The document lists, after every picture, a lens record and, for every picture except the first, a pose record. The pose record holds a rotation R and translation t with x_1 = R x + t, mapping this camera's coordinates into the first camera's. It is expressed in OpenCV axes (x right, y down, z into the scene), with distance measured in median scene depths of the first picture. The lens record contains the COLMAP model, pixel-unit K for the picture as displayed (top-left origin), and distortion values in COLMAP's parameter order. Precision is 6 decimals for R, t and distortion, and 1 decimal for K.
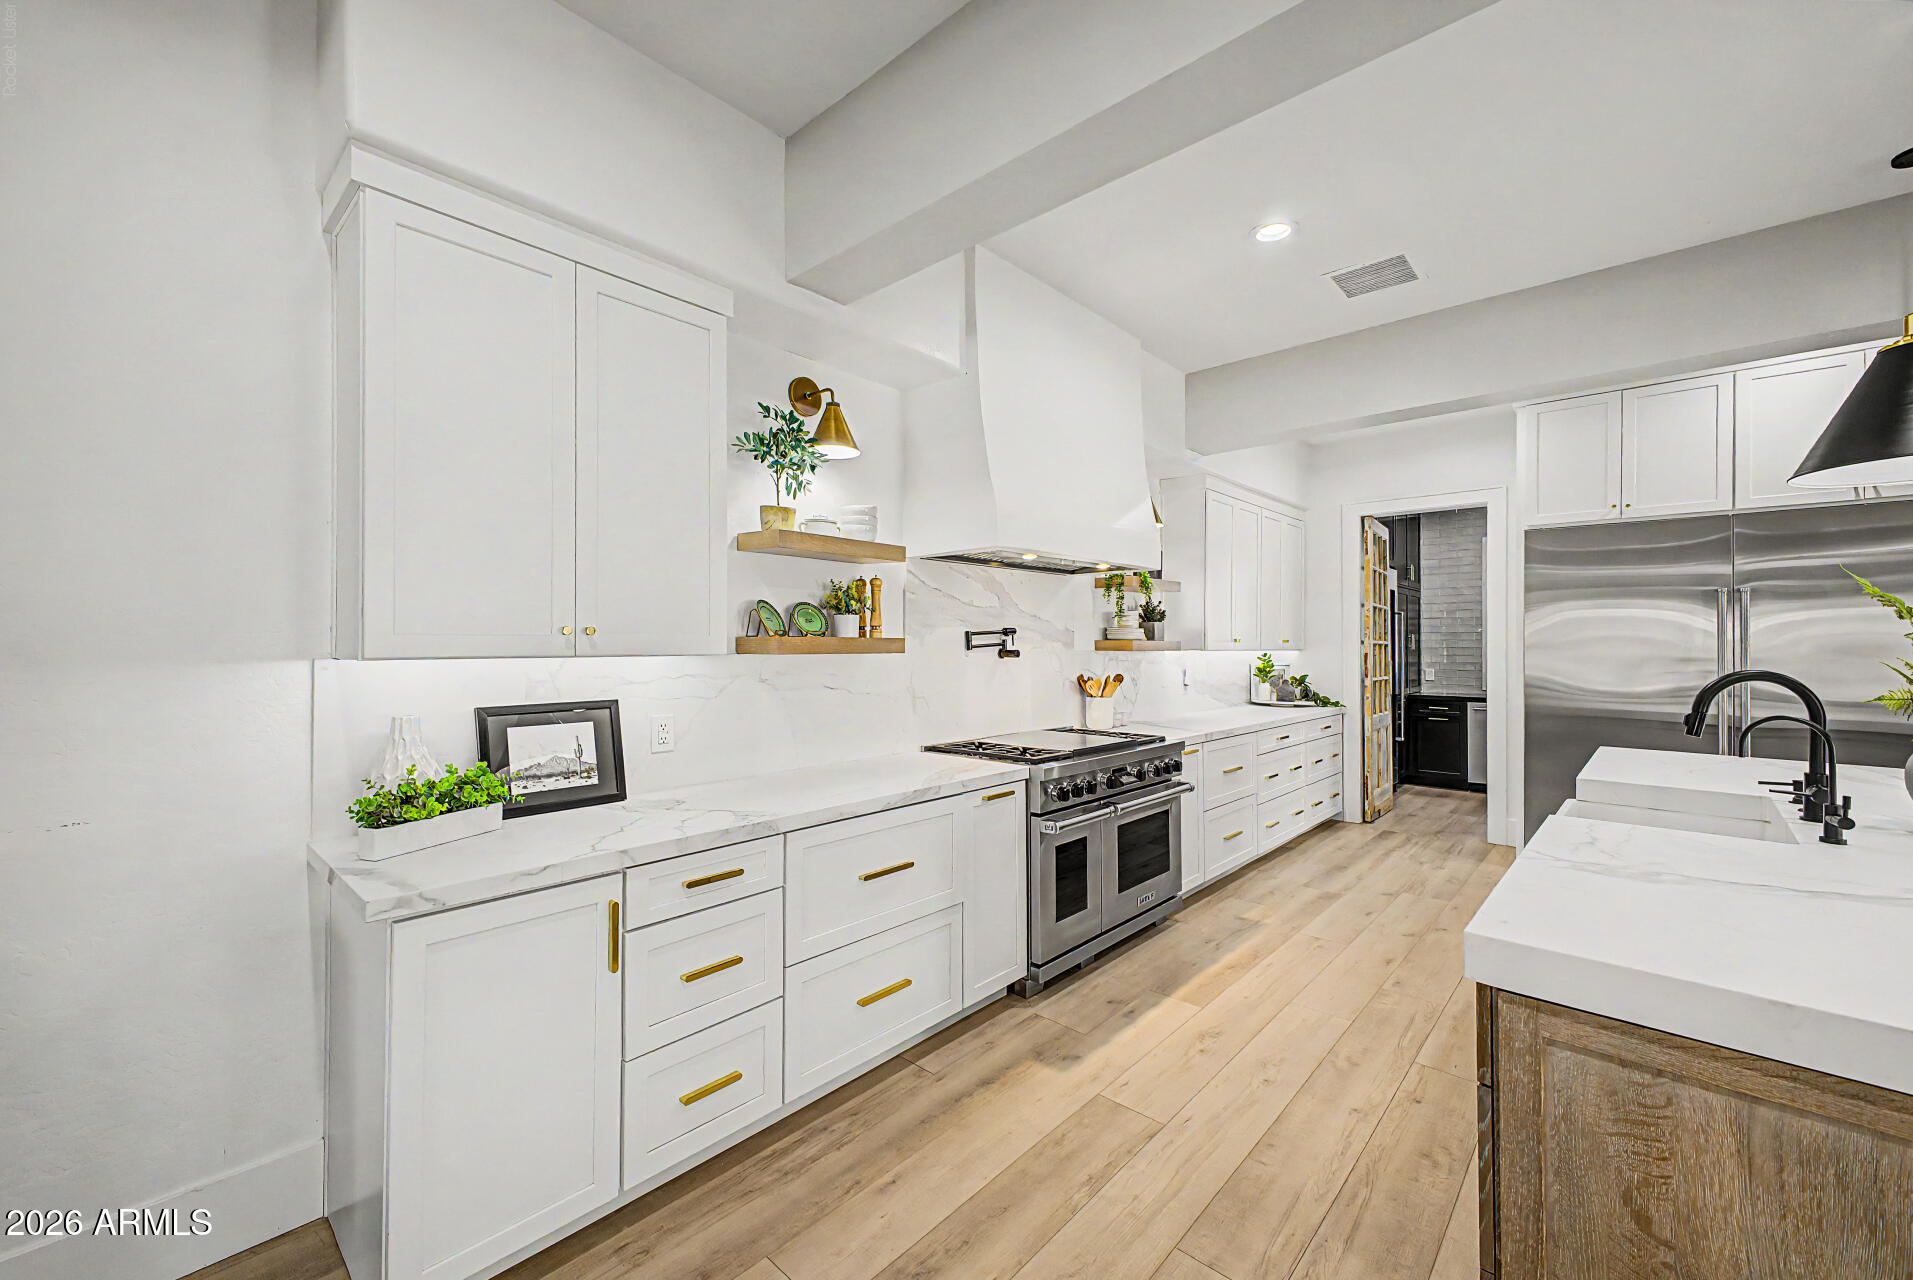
lens RADIAL K [[754.7, 0, 951.7], [0, 754.7, 642.5], [0, 0, 1]] dist [0.004732, -0.000586]
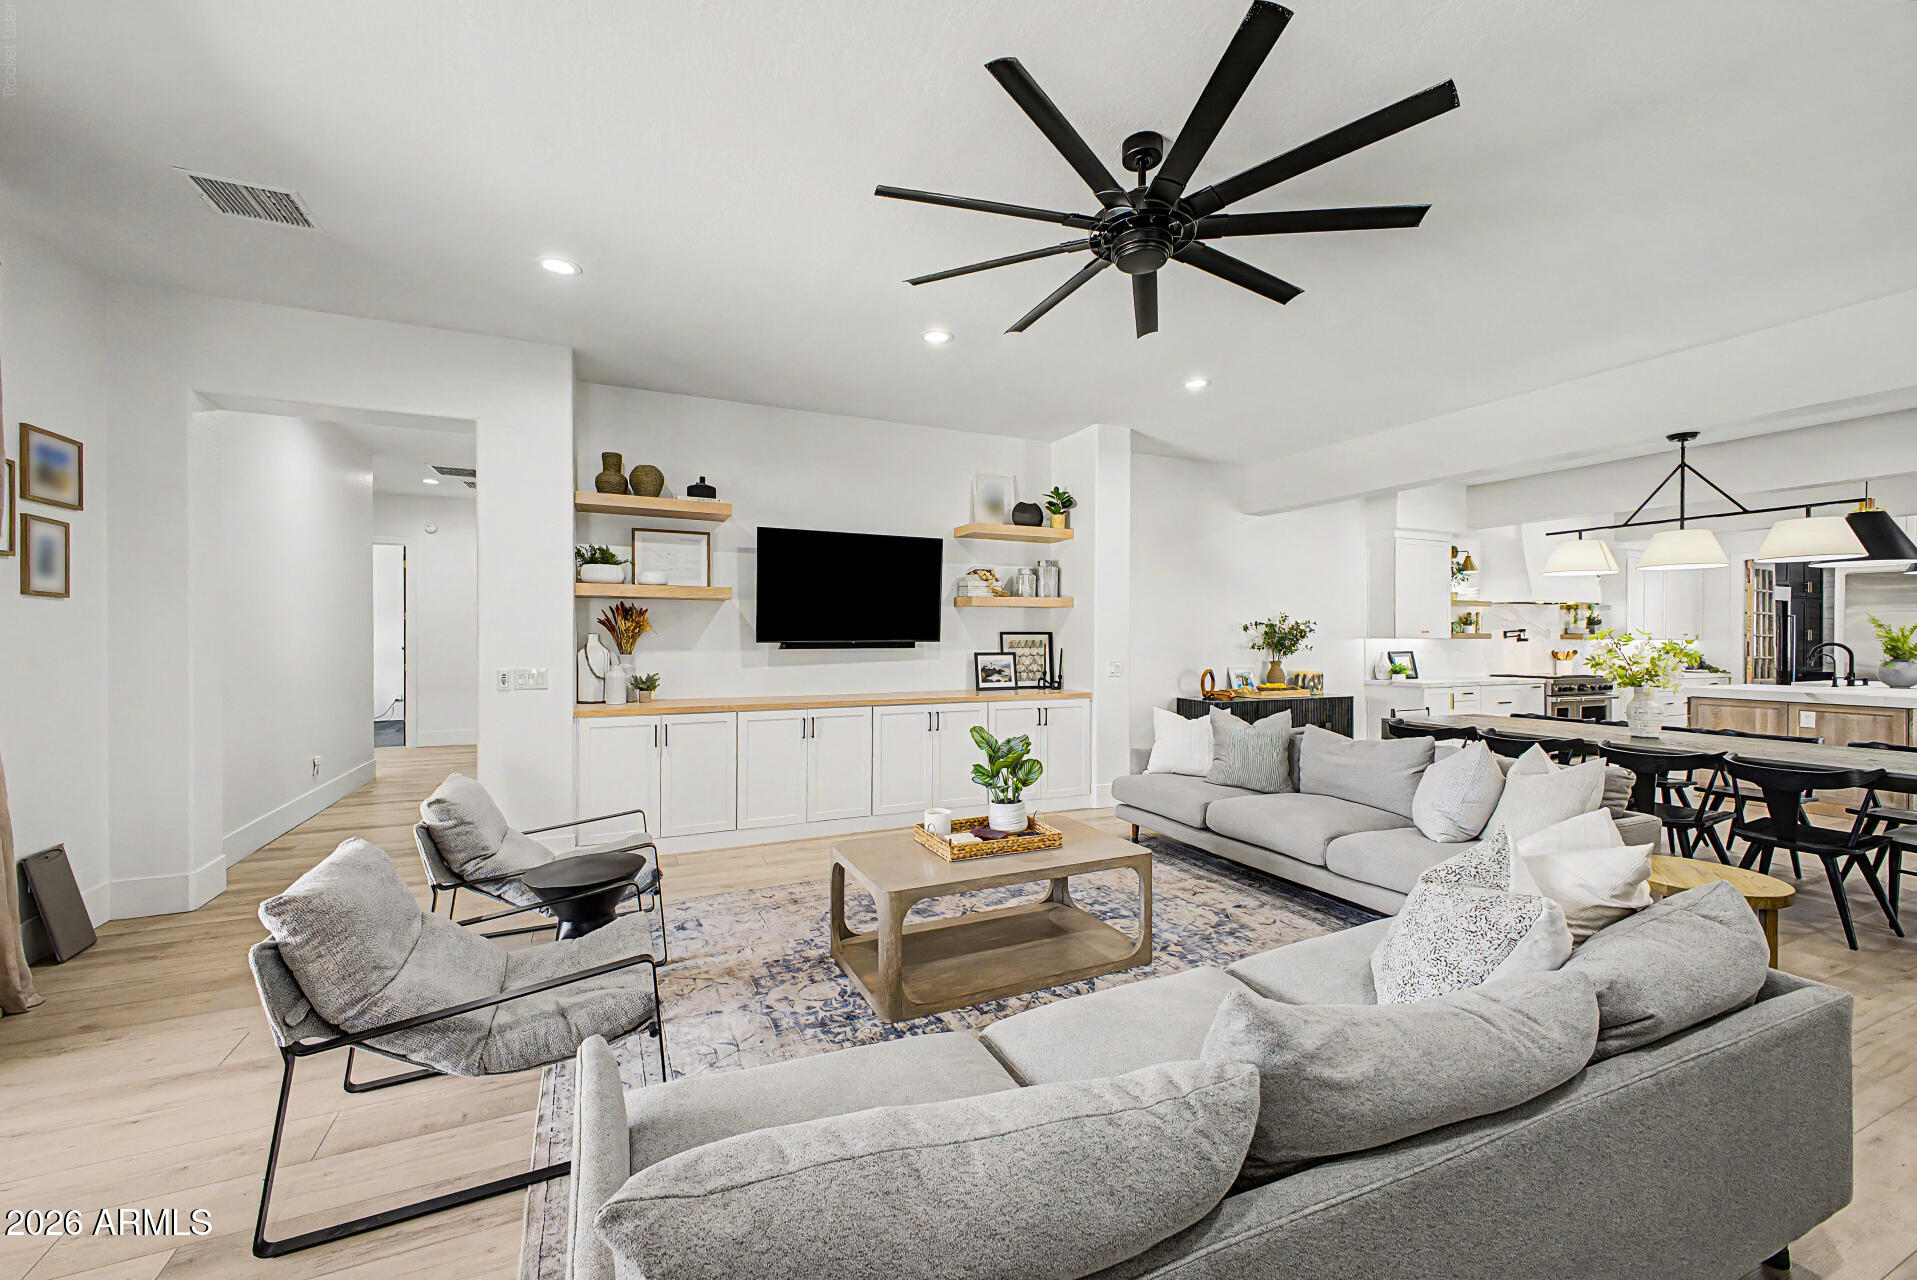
lens RADIAL K [[756.3, 0, 953.7], [0, 756.3, 642.5], [0, 0, 1]] dist [0.004732, -0.000586]
pose [[0.919478, -0.001044, -0.393139, -0.642276], [0.001775, 0.999997, 0.001496, 0.016621], [0.393137, -0.002074, 0.919478, -1.943650]]
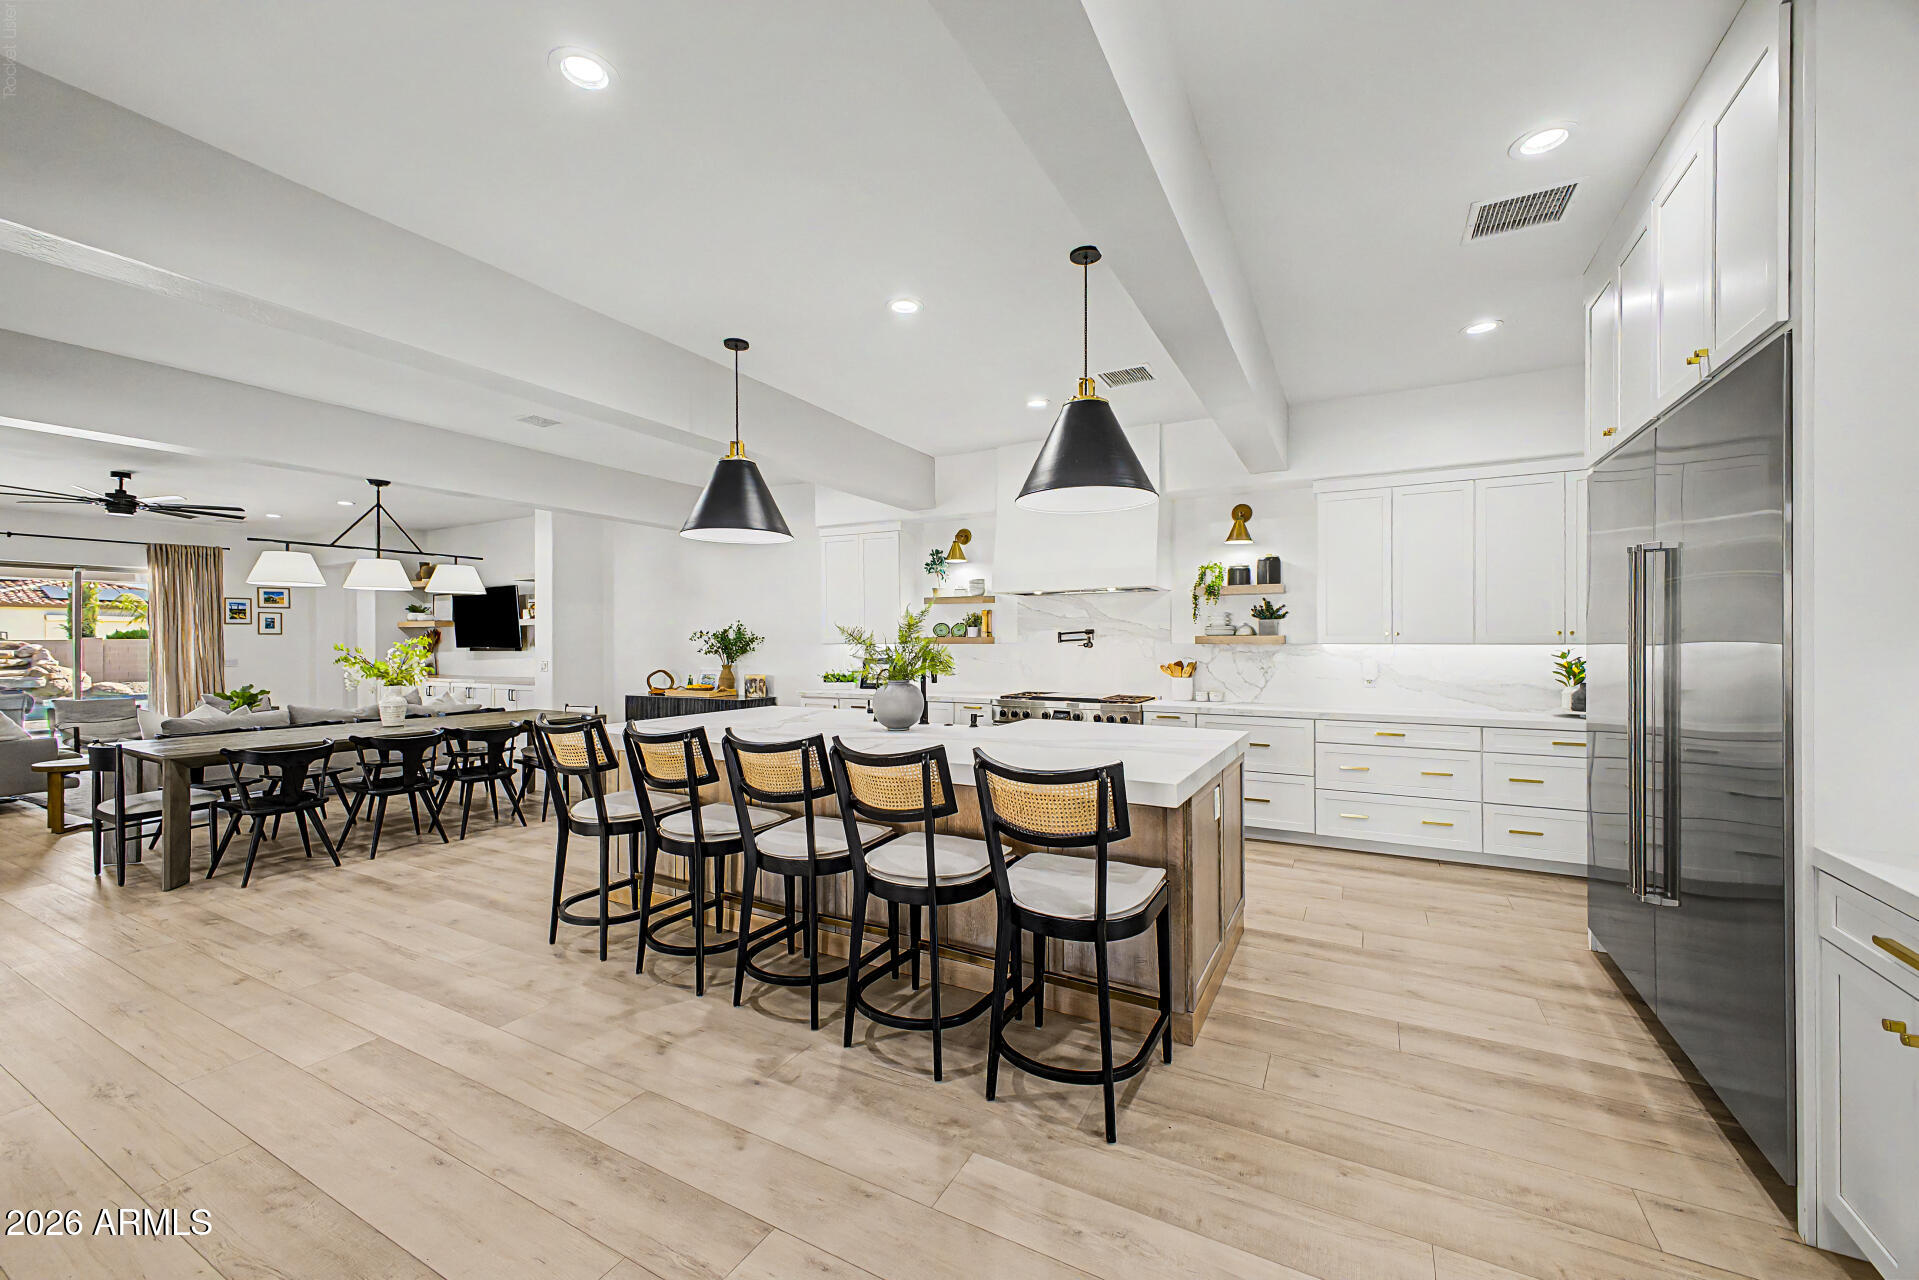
lens RADIAL K [[757.1, 0, 954.7], [0, 757.1, 642.5], [0, 0, 1]] dist [0.004732, -0.000586]
pose [[0.249947, -0.002859, -0.968255, 1.609878], [0.004040, 0.999990, -0.001910, 0.011269], [0.968251, -0.003434, 0.249956, 0.294781]]
